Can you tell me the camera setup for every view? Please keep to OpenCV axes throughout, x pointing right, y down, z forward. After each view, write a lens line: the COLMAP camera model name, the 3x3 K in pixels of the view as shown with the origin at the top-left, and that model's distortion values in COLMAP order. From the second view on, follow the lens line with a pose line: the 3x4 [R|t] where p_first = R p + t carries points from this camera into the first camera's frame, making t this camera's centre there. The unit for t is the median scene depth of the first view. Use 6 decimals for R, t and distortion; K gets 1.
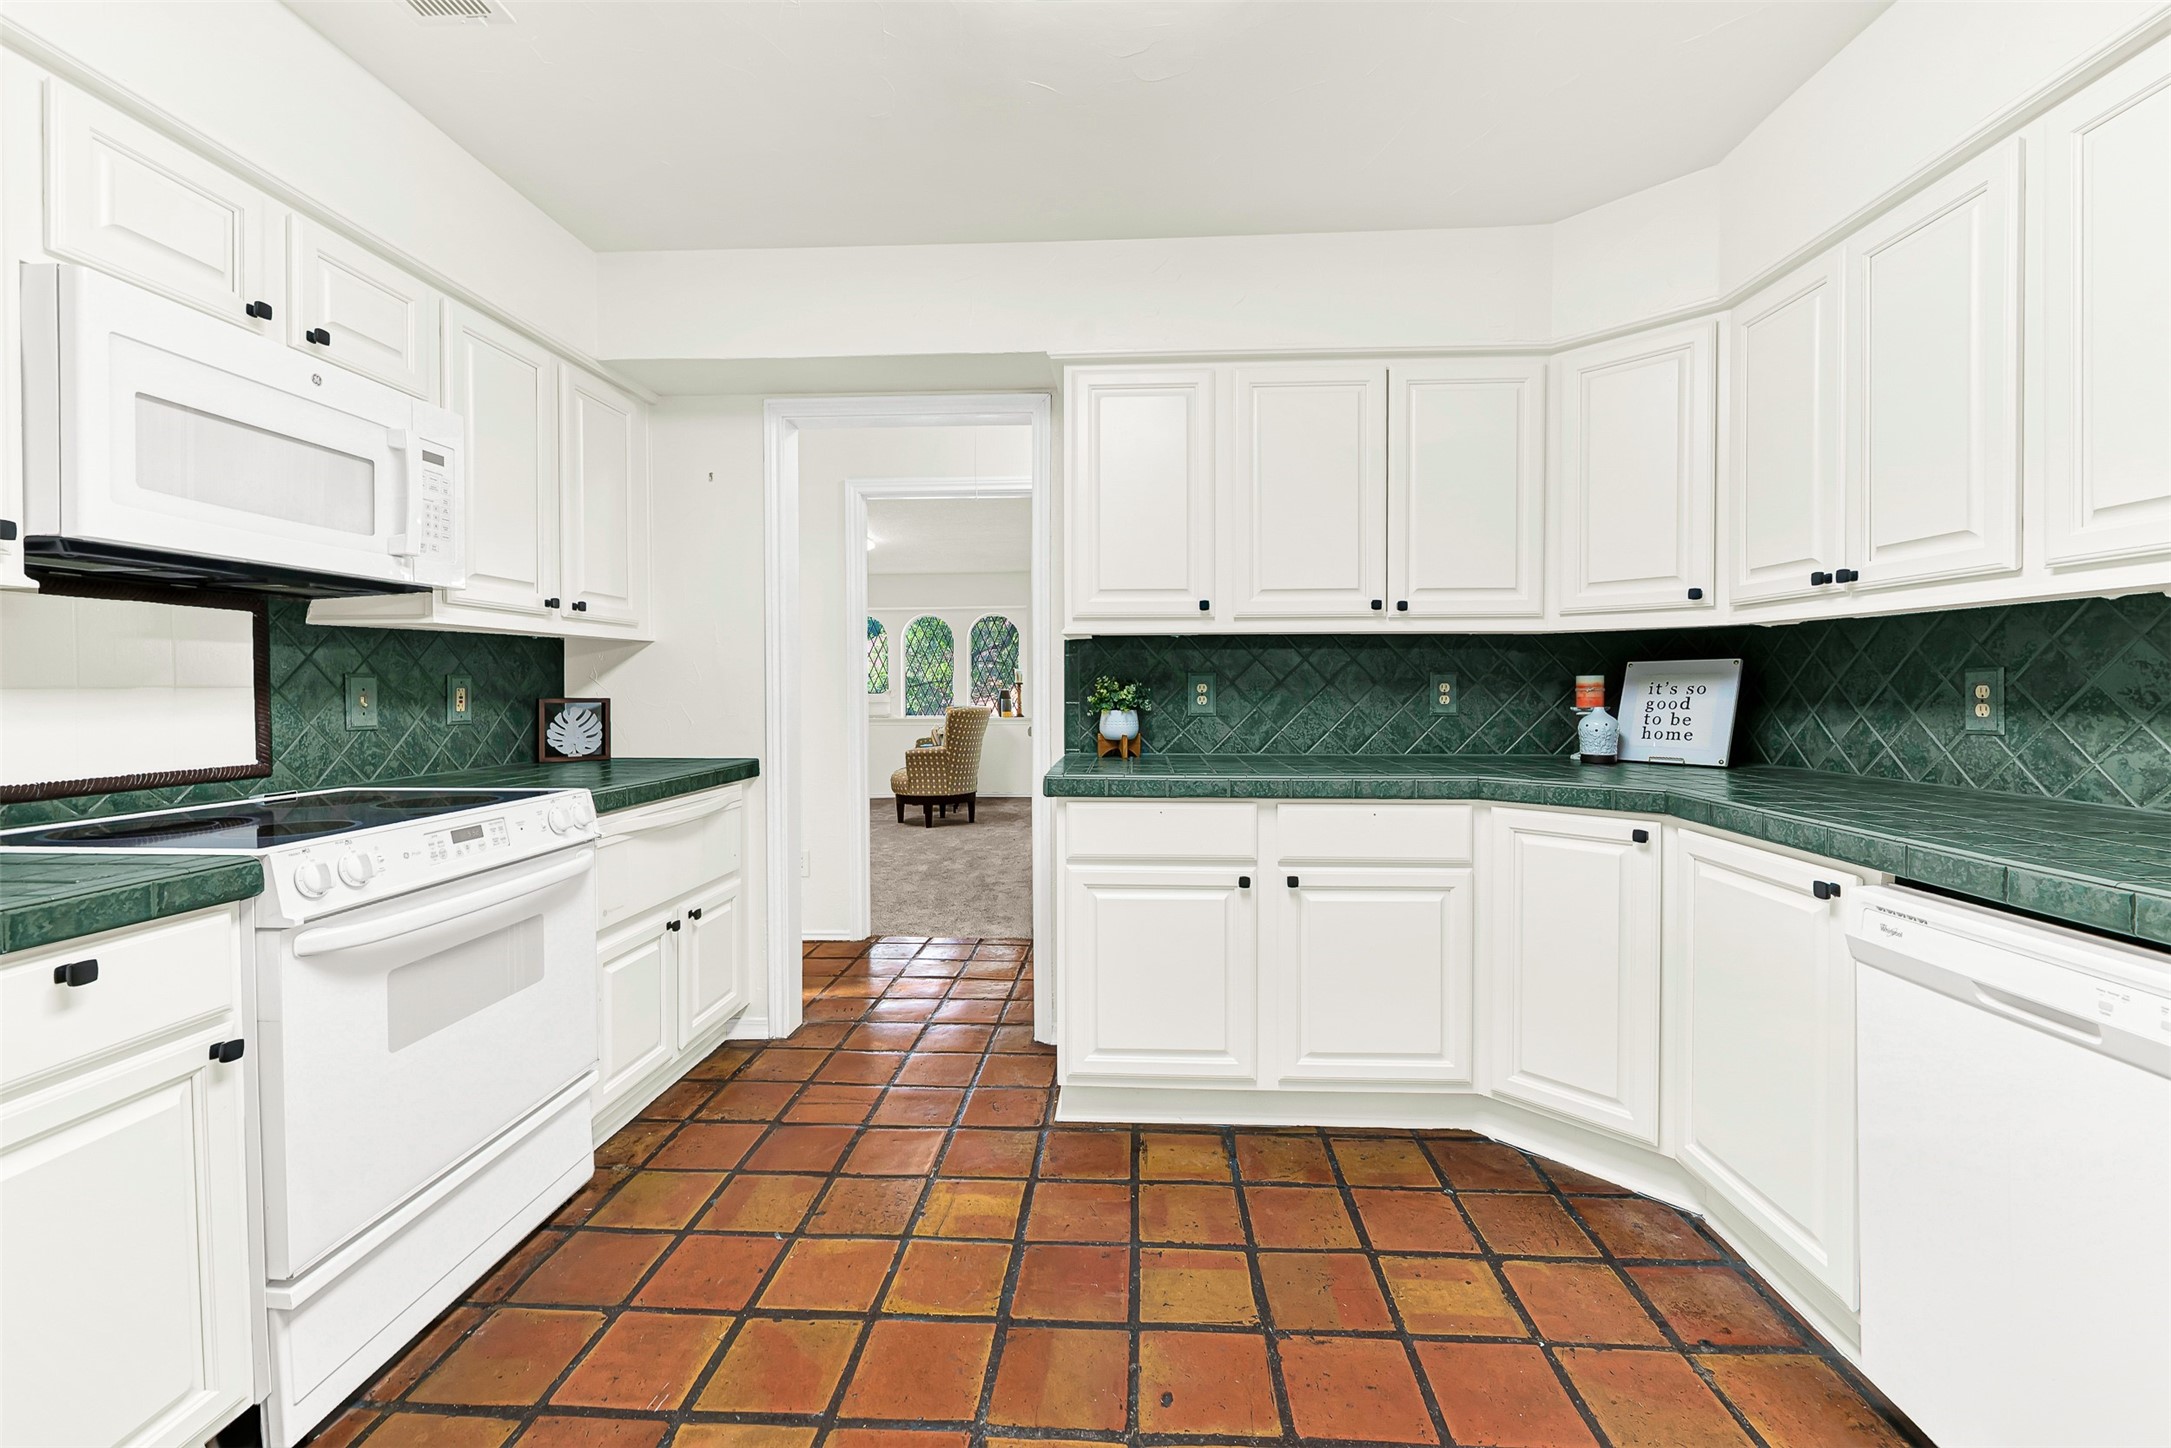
lens RADIAL K [[900.1, 0, 1059.0], [0, 900.1, 624.5], [0, 0, 1]] dist [-0.001149, 0.000031]
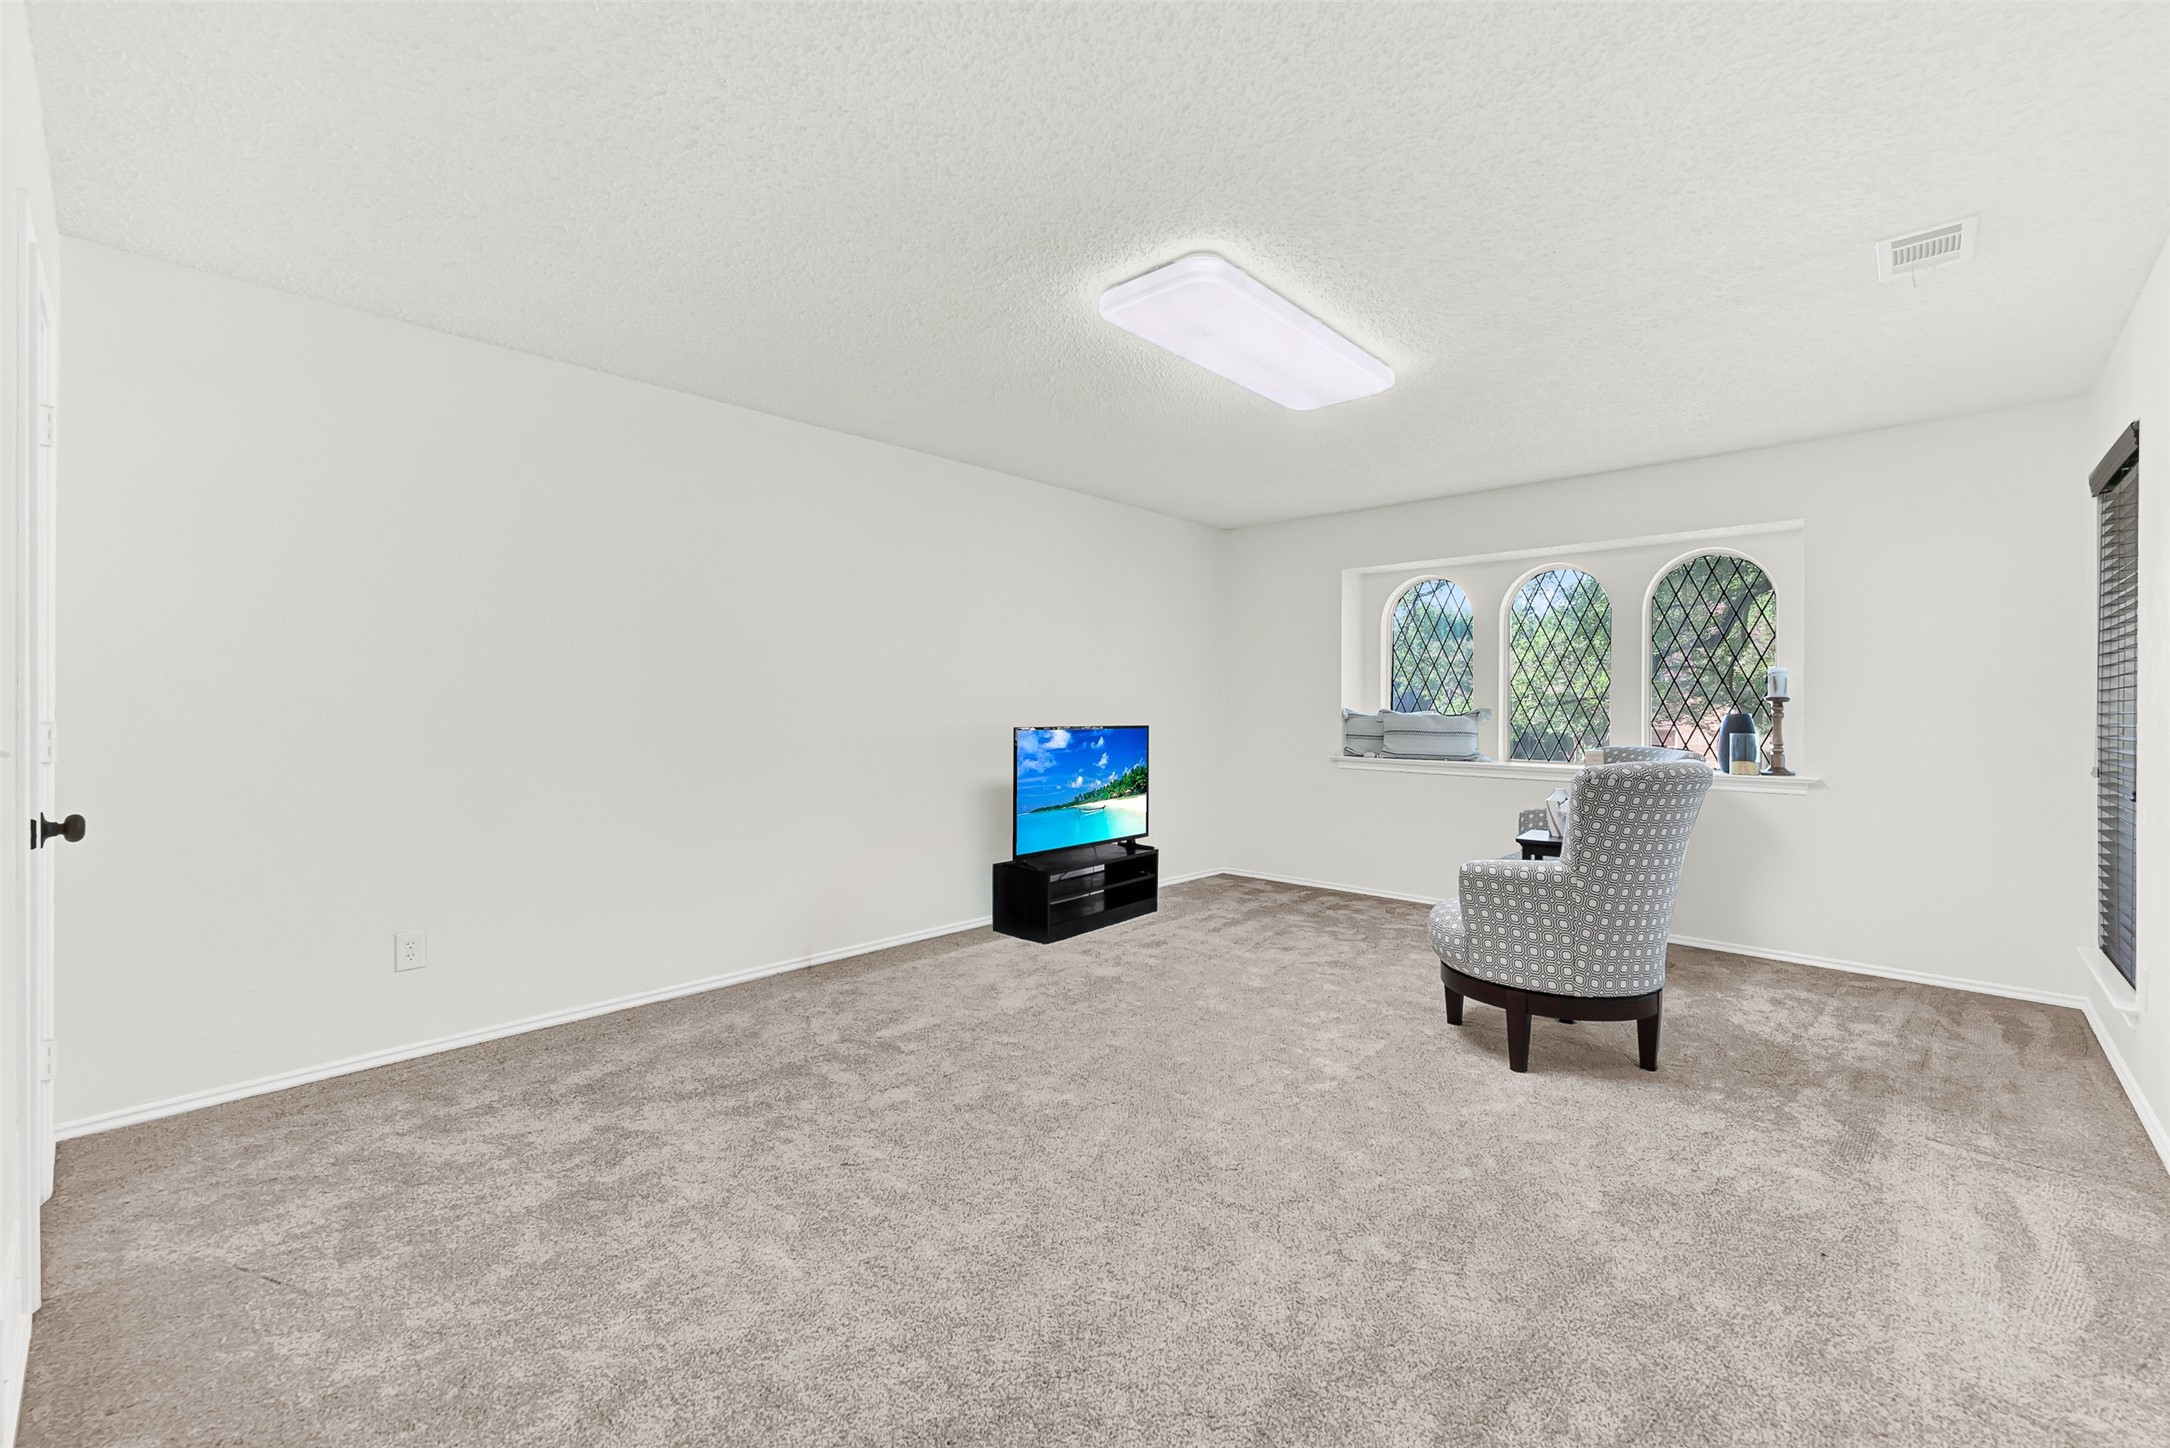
lens RADIAL K [[900.2, 0, 1089.8], [0, 900.2, 695.3], [0, 0, 1]] dist [0.002583, 0.000249]
pose [[0.788812, 0.002897, -0.614628, -0.154765], [0.037334, 0.997917, 0.052618, 0.106045], [0.613499, -0.064453, 0.787061, 1.736027]]
